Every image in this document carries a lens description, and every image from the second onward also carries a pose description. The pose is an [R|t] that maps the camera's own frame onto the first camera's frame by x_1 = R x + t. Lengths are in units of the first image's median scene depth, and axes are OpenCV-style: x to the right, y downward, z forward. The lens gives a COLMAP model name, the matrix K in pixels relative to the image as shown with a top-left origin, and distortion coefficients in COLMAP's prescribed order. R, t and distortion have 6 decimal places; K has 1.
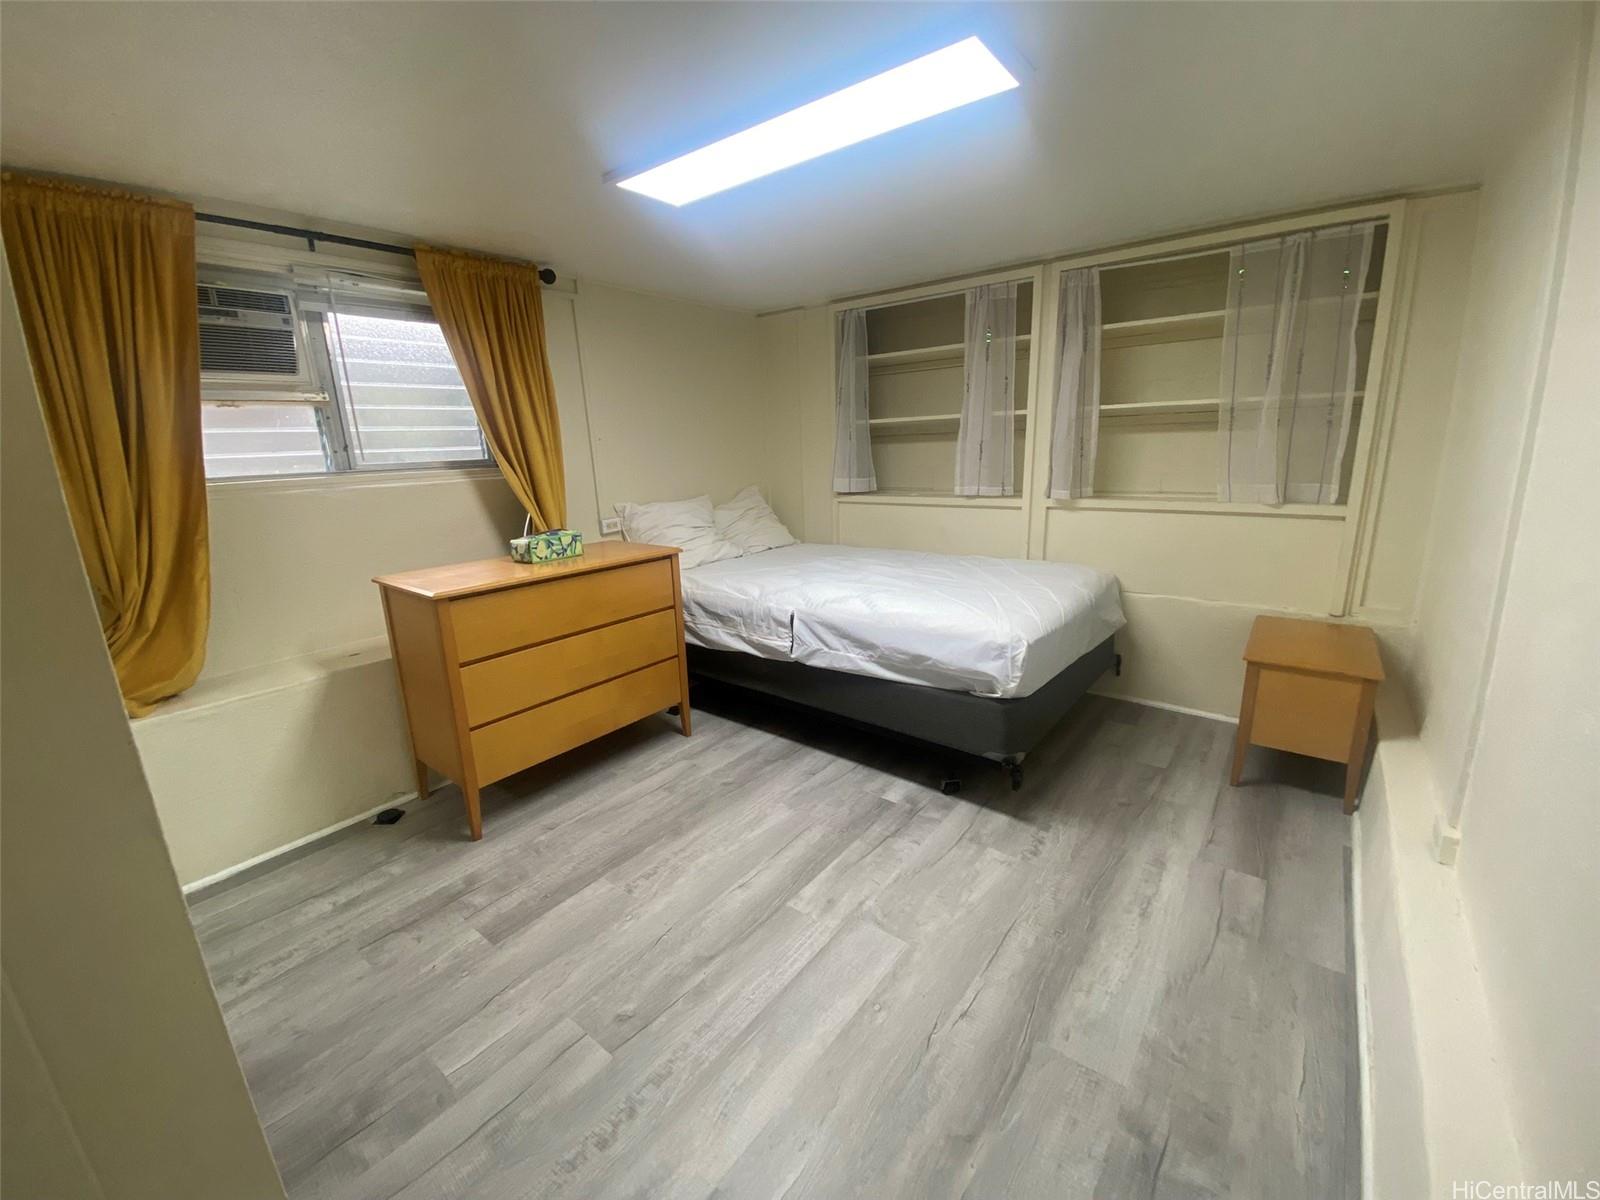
lens RADIAL K [[635.4, 0, 806.8], [0, 635.4, 600.4], [0, 0, 1]] dist [0.011469, -0.017143]
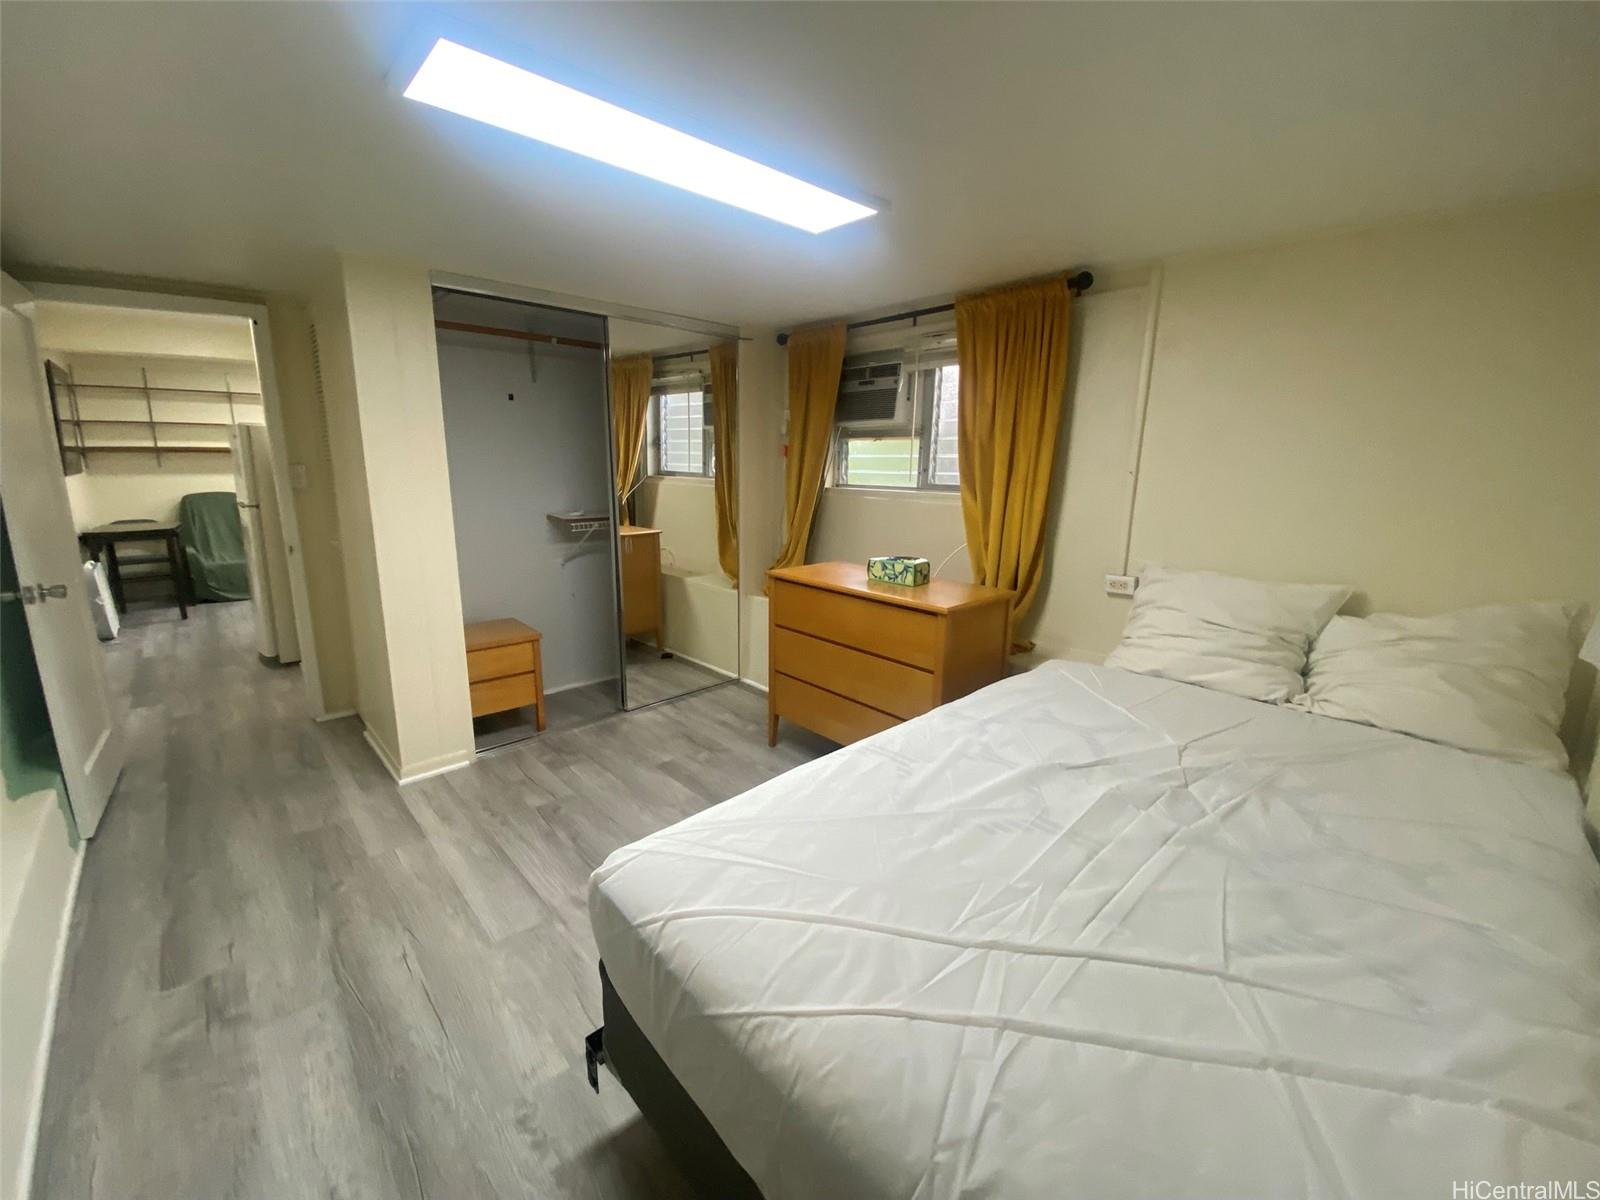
lens RADIAL K [[635.4, 0, 806.8], [0, 635.4, 600.4], [0, 0, 1]] dist [0.011469, -0.017143]
pose [[-0.146731, 0.248822, -0.957370, 0.949356], [-0.244350, 0.928734, 0.278830, -0.434089], [0.958521, 0.274847, -0.075474, 1.378917]]
